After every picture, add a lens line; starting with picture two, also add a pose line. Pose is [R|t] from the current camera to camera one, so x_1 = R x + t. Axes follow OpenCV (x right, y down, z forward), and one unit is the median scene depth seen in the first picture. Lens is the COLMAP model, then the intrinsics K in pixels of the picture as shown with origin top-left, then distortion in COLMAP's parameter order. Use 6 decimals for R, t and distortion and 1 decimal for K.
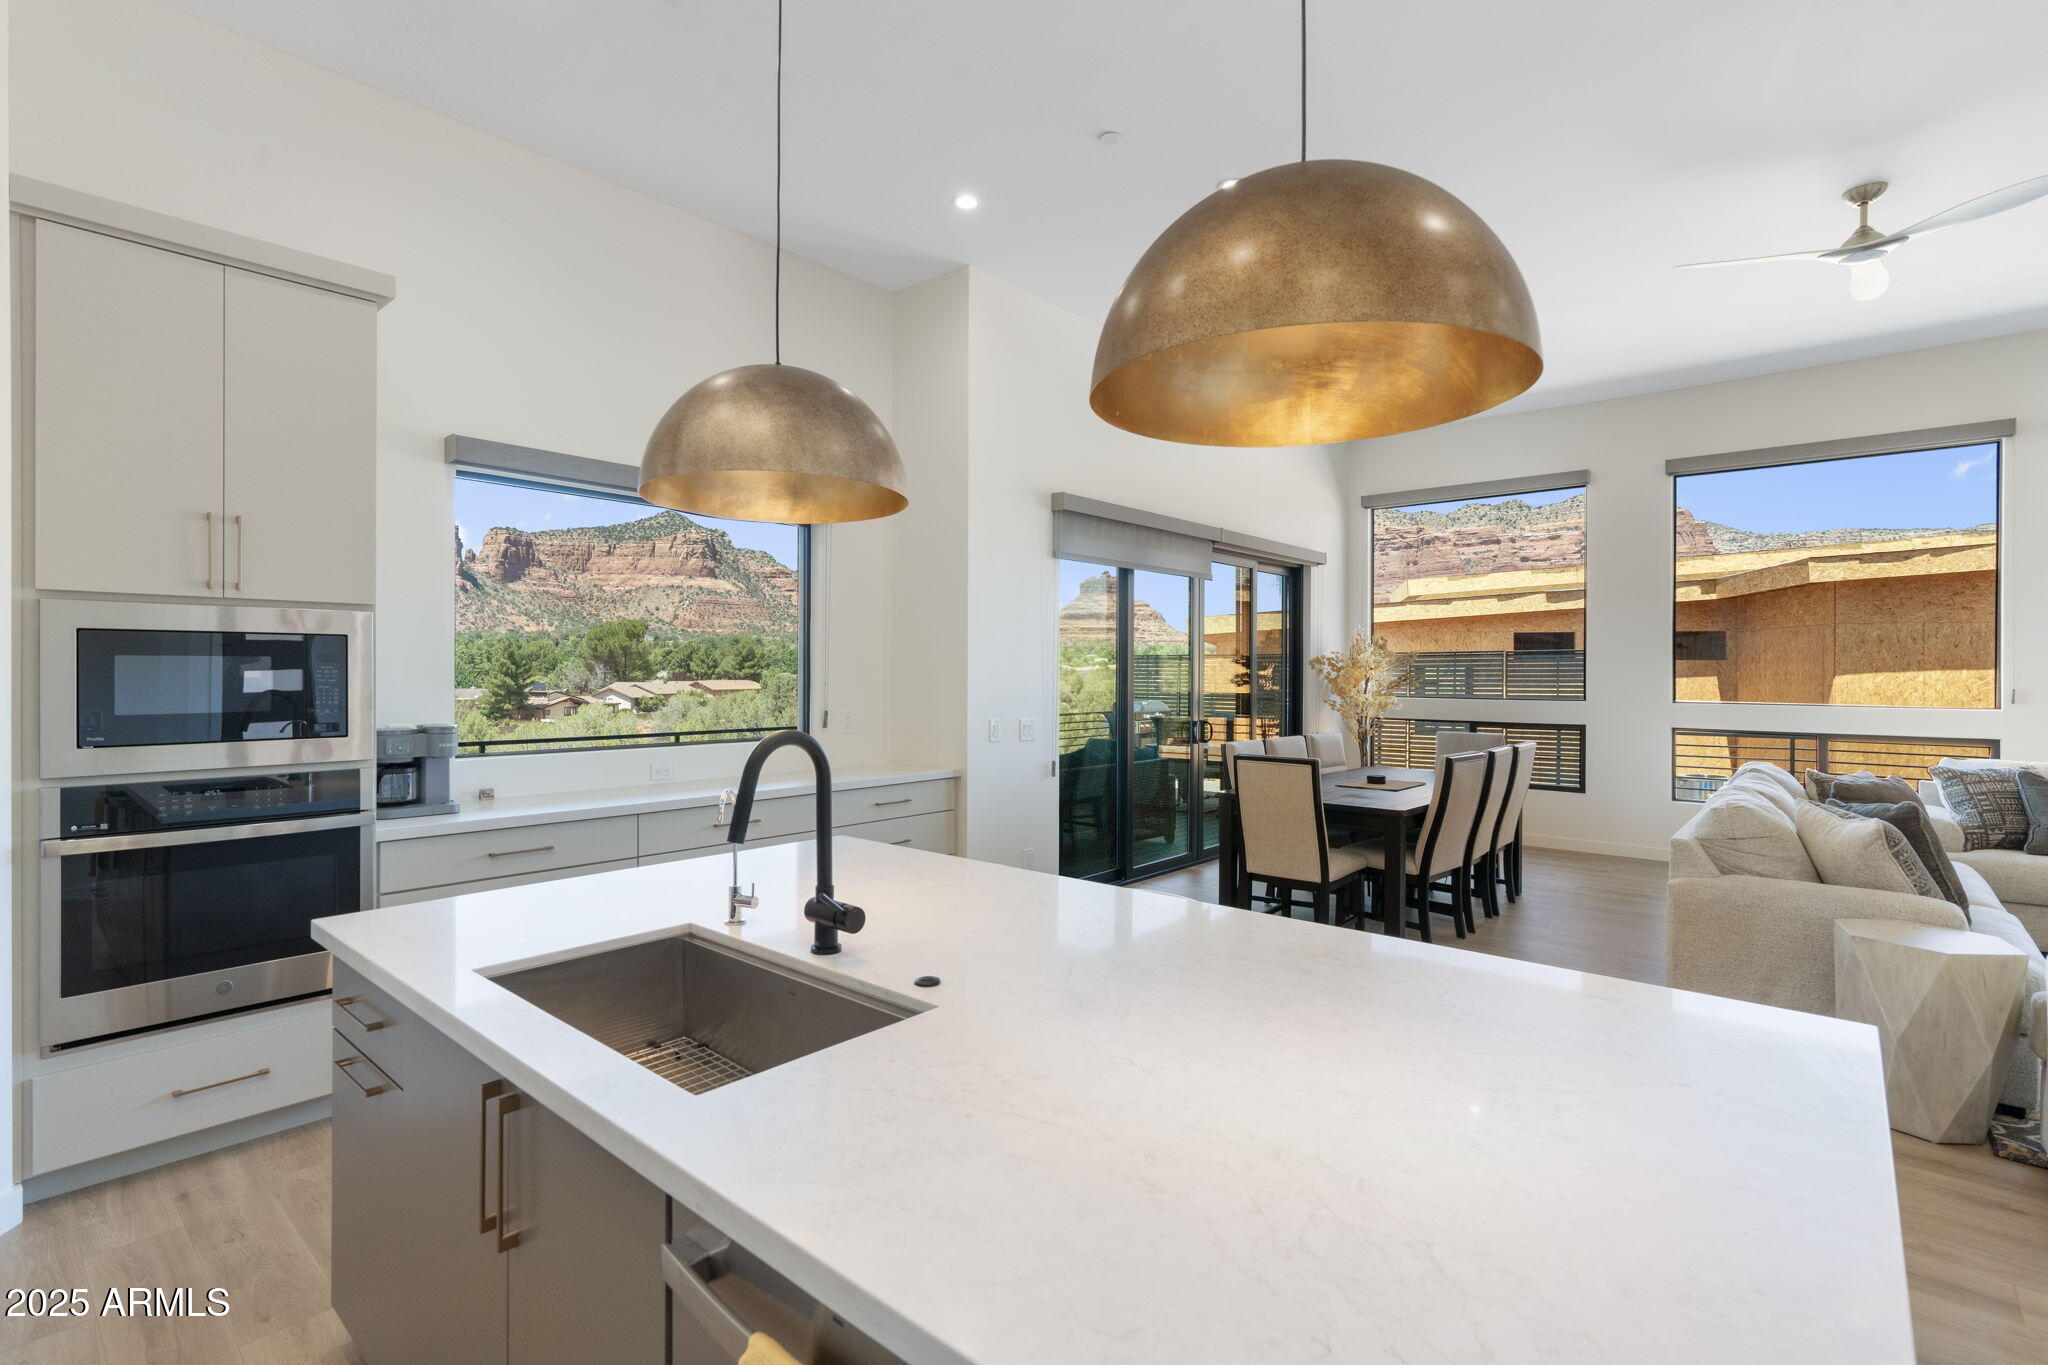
lens RADIAL K [[947.3, 0, 1015.0], [0, 947.3, 679.5], [0, 0, 1]] dist [-0.019843, 0.000288]
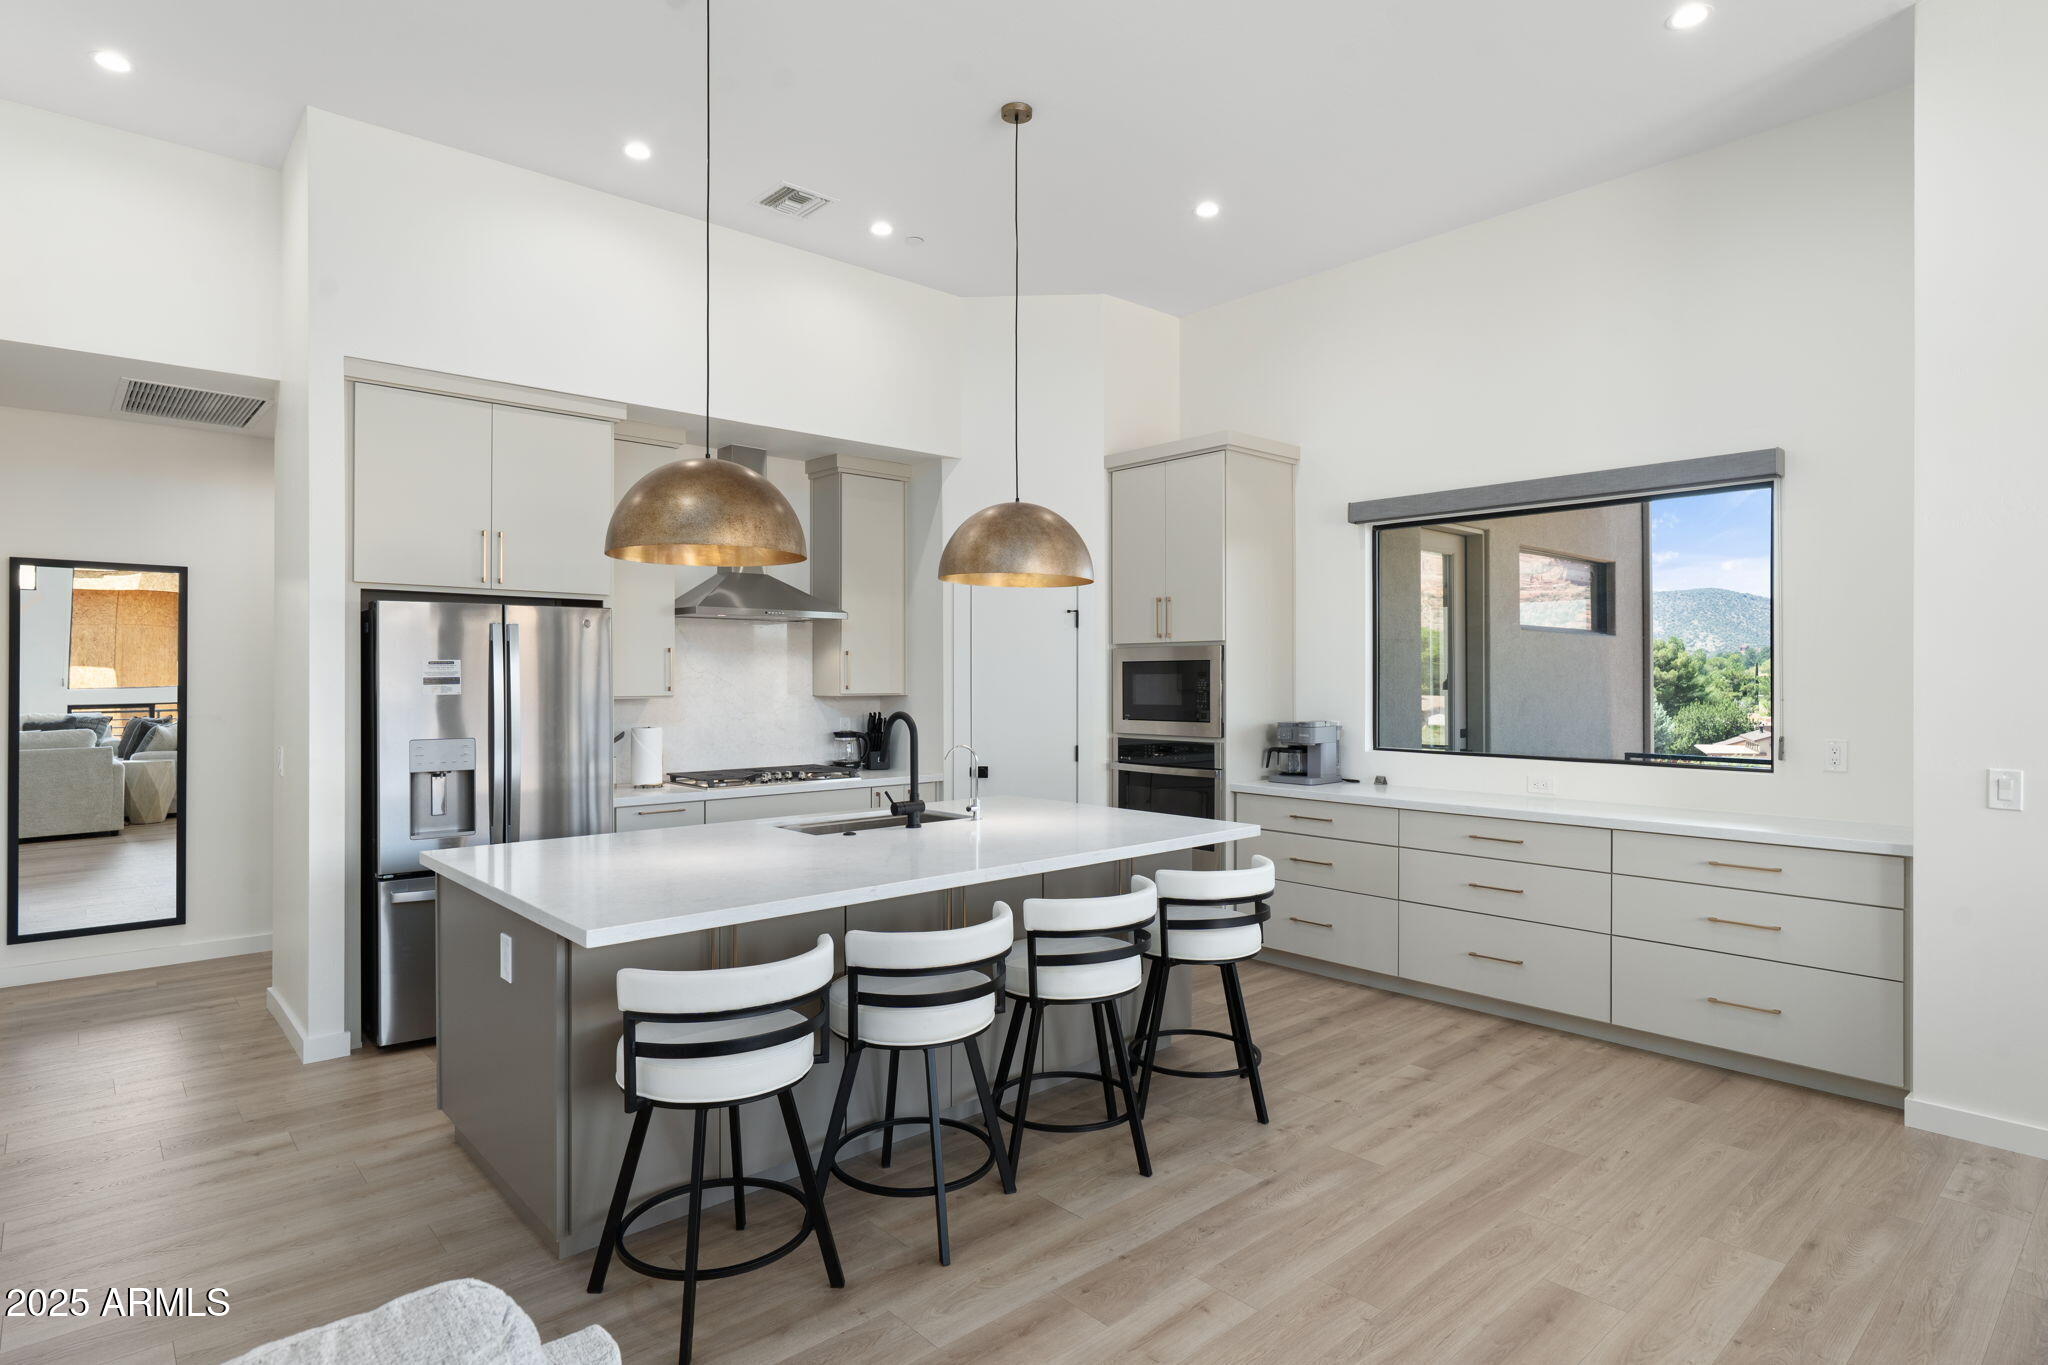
lens RADIAL K [[1116.1, 0, 1027.1], [0, 1116.1, 675.9], [0, 0, 1]] dist [-0.001511, -0.000360]
pose [[-0.142587, -0.006099, -0.989763, 1.377968], [-0.005497, 0.999970, -0.005370, -0.008540], [0.989767, 0.004676, -0.142617, 1.053959]]
